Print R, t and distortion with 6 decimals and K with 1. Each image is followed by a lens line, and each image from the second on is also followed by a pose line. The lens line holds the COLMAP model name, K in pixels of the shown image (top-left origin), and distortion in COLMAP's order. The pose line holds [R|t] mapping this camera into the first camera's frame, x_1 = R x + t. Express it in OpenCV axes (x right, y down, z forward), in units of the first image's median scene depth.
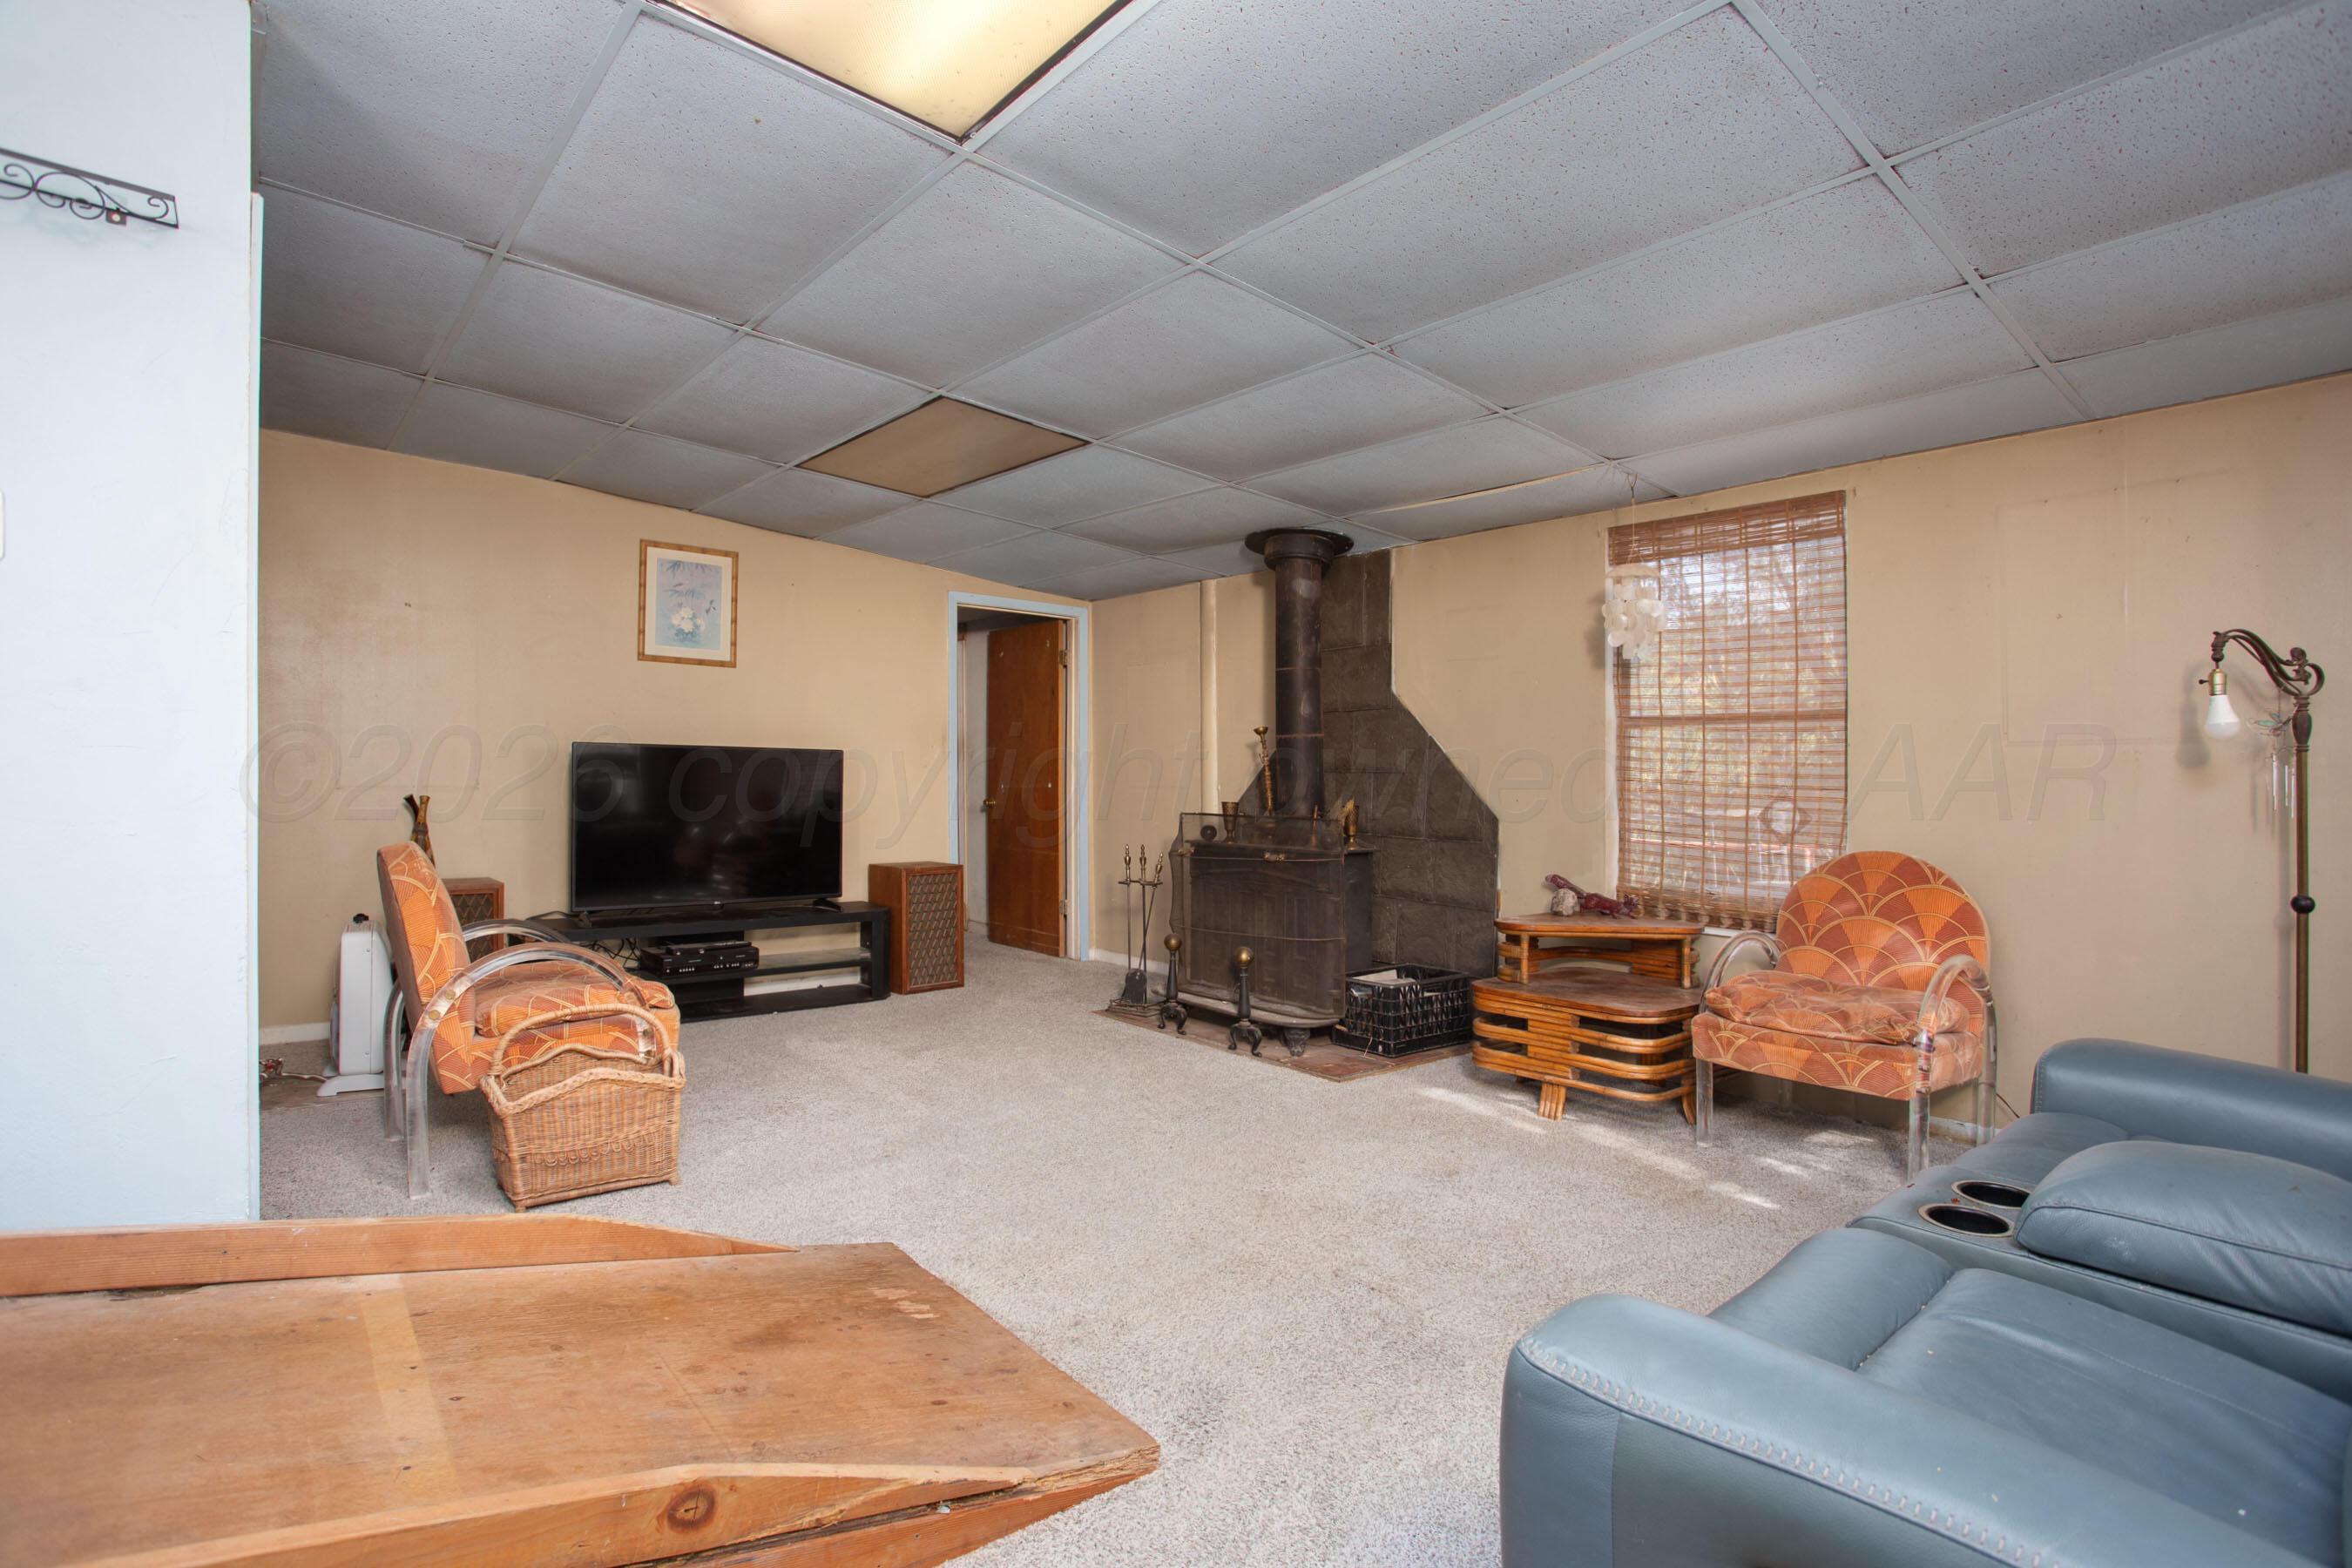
lens RADIAL K [[1188.3, 0, 1184.5], [0, 1188.3, 778.7], [0, 0, 1]] dist [-0.030986, 0.009081]
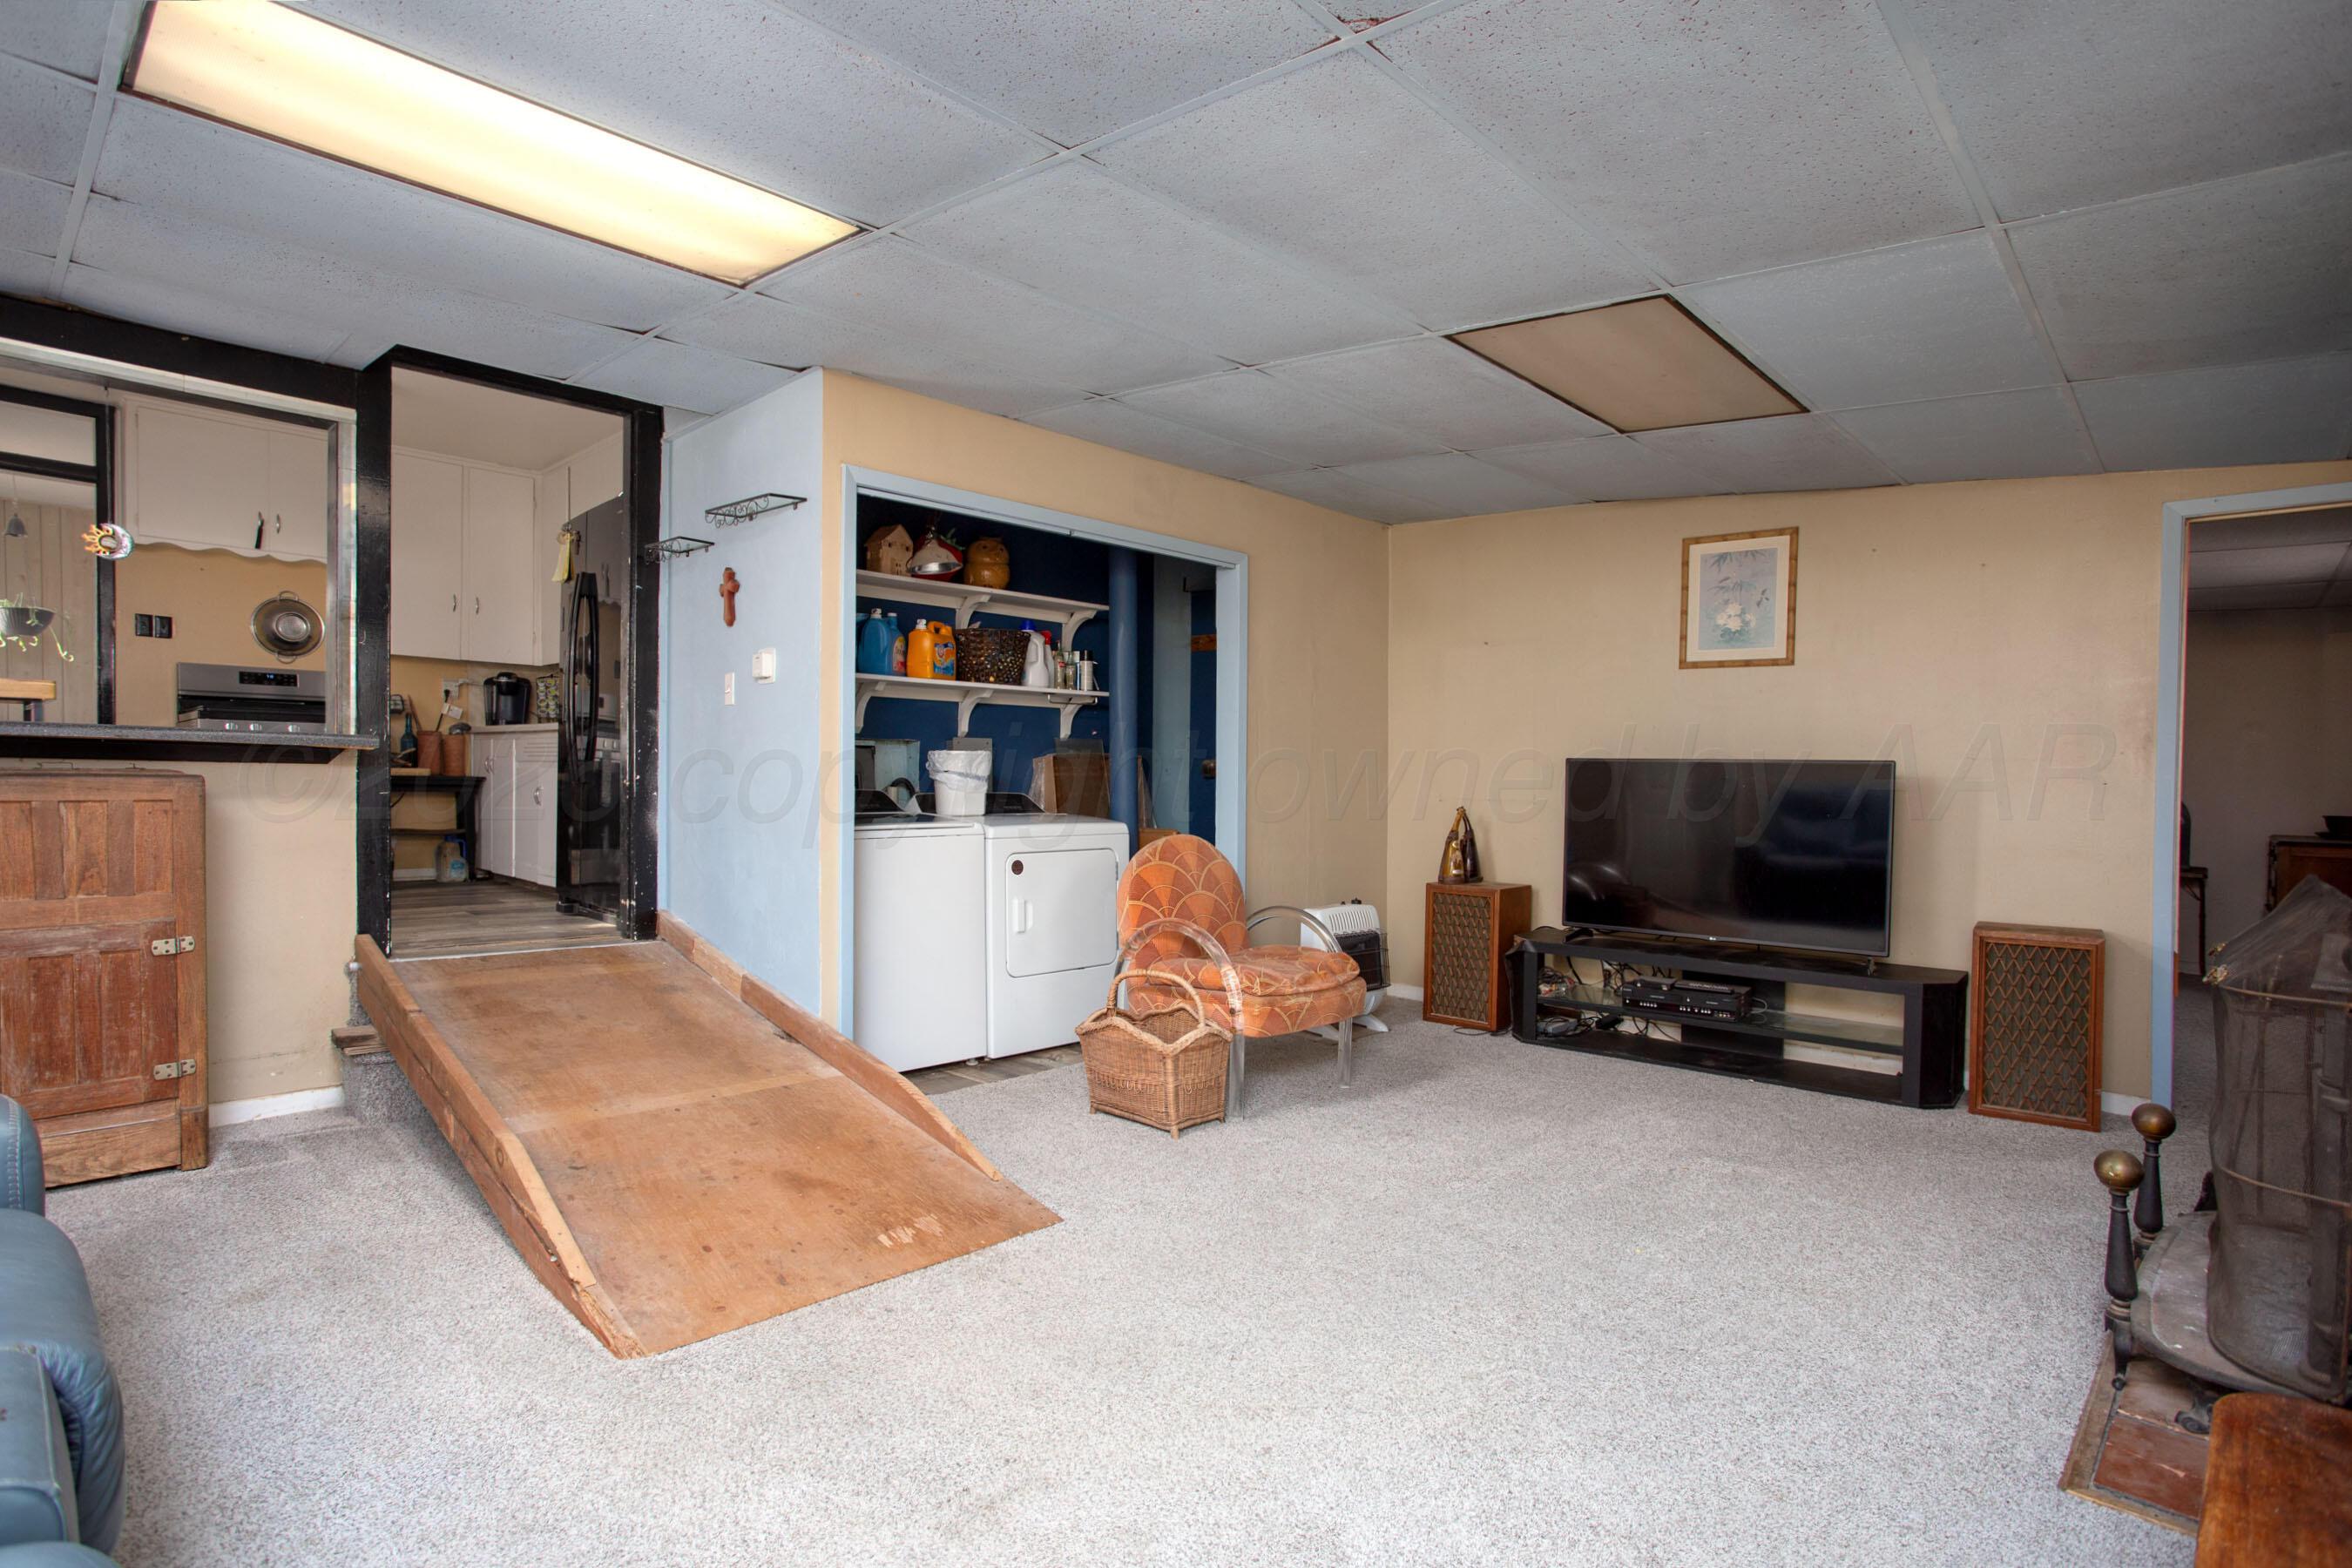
lens RADIAL K [[1188.3, 0, 1154.6], [0, 1188.3, 780.4], [0, 0, 1]] dist [-0.030986, 0.009081]
pose [[0.092616, 0.006353, -0.995682, 0.450439], [-0.013593, 0.999895, 0.005115, -0.011151], [0.995609, 0.013060, 0.092692, 0.518738]]
